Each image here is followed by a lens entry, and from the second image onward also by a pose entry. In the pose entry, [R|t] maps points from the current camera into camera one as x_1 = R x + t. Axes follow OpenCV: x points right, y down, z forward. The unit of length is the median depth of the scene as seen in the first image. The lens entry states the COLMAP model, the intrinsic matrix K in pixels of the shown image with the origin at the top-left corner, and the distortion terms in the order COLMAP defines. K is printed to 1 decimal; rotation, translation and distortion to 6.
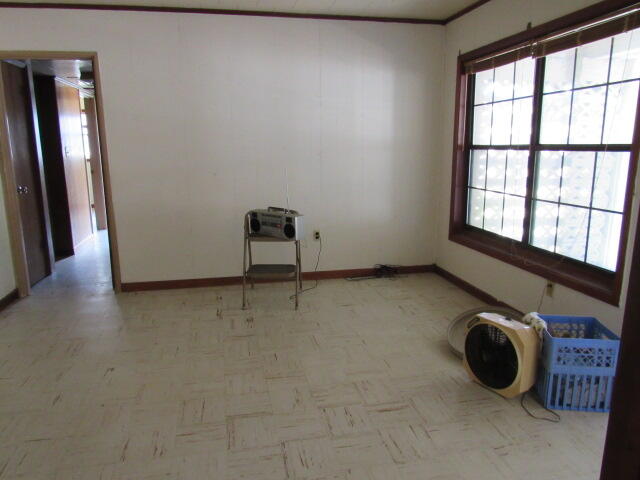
lens RADIAL K [[453.9, 0, 315.8], [0, 453.9, 238.3], [0, 0, 1]] dist [-0.016577, 0.021696]
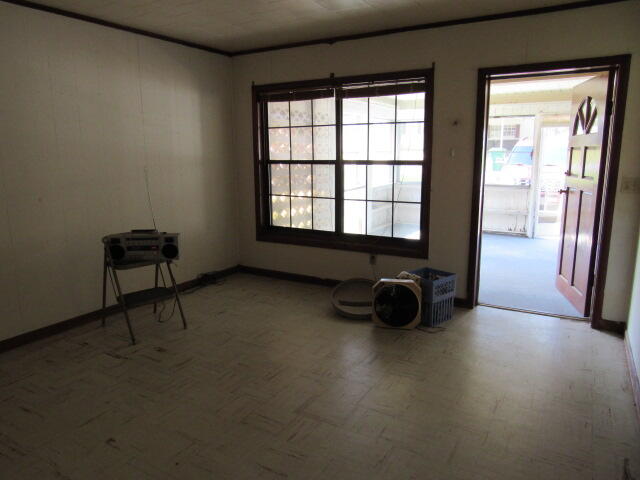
lens RADIAL K [[453.9, 0, 306.6], [0, 453.9, 240.1], [0, 0, 1]] dist [-0.016577, 0.021696]
pose [[0.684271, -0.137239, 0.716198, -0.524512], [0.149980, 0.987620, 0.045955, -0.037943], [-0.713638, 0.075969, 0.696383, 0.104112]]
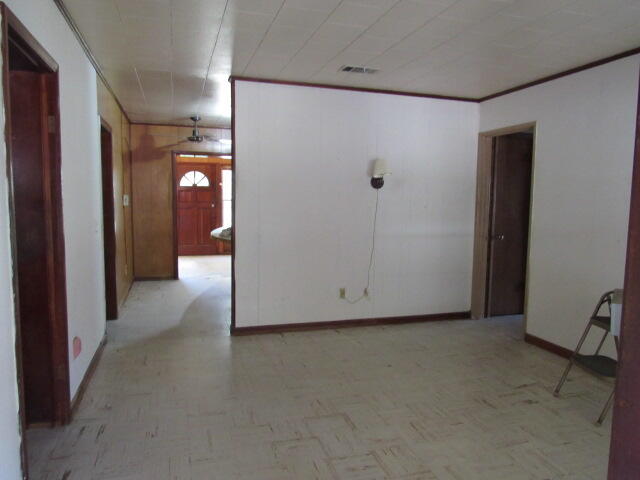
lens RADIAL K [[453.9, 0, 317.8], [0, 453.9, 240.3], [0, 0, 1]] dist [-0.016577, 0.021696]
pose [[0.109431, 0.099169, -0.989035, 0.585468], [-0.213833, 0.974063, 0.074008, -0.092262], [0.970722, 0.203389, 0.127798, 0.383535]]
